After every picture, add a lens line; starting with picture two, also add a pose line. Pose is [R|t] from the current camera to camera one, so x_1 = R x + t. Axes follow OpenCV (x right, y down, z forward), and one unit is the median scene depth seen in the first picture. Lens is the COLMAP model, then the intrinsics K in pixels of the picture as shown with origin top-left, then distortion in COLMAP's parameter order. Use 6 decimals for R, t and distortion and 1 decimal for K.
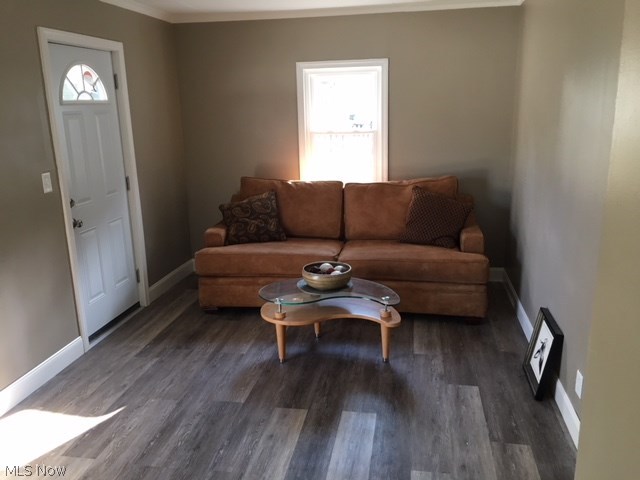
lens RADIAL K [[547.3, 0, 320.0], [0, 547.3, 240.0], [0, 0, 1]] dist [0.002134, -0.005708]
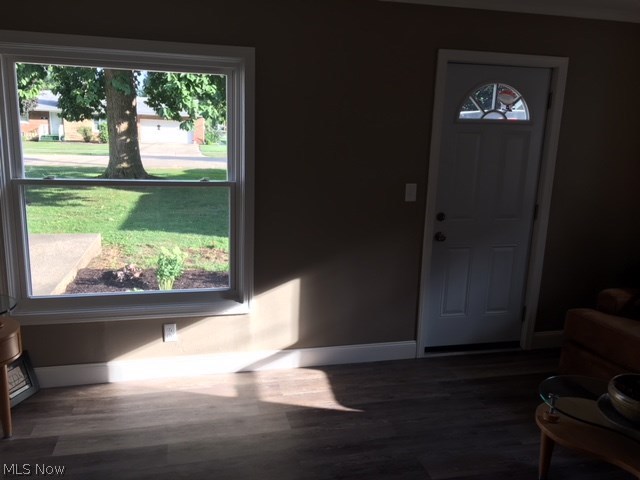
lens RADIAL K [[547.3, 0, 320.0], [0, 547.3, 240.0], [0, 0, 1]] dist [0.002134, -0.005708]
pose [[0.394606, 0.232750, -0.888883, 0.374432], [-0.263827, 0.955352, 0.133033, -0.099071], [0.880160, 0.182016, 0.438393, 0.341827]]
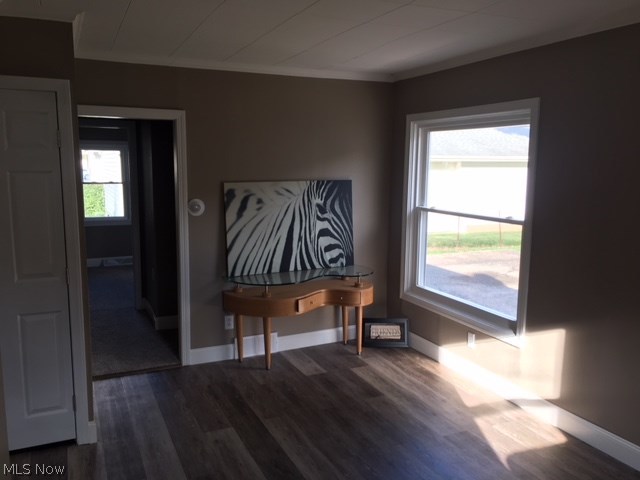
lens RADIAL K [[555.1, 0, 331.4], [0, 555.1, 239.2], [0, 0, 1]] dist [0.059096, -0.010841]
pose [[-0.830503, 0.100237, -0.547922, 0.328389], [-0.116948, 0.930372, 0.347465, -0.309049], [0.544599, 0.352649, -0.760954, 1.175588]]
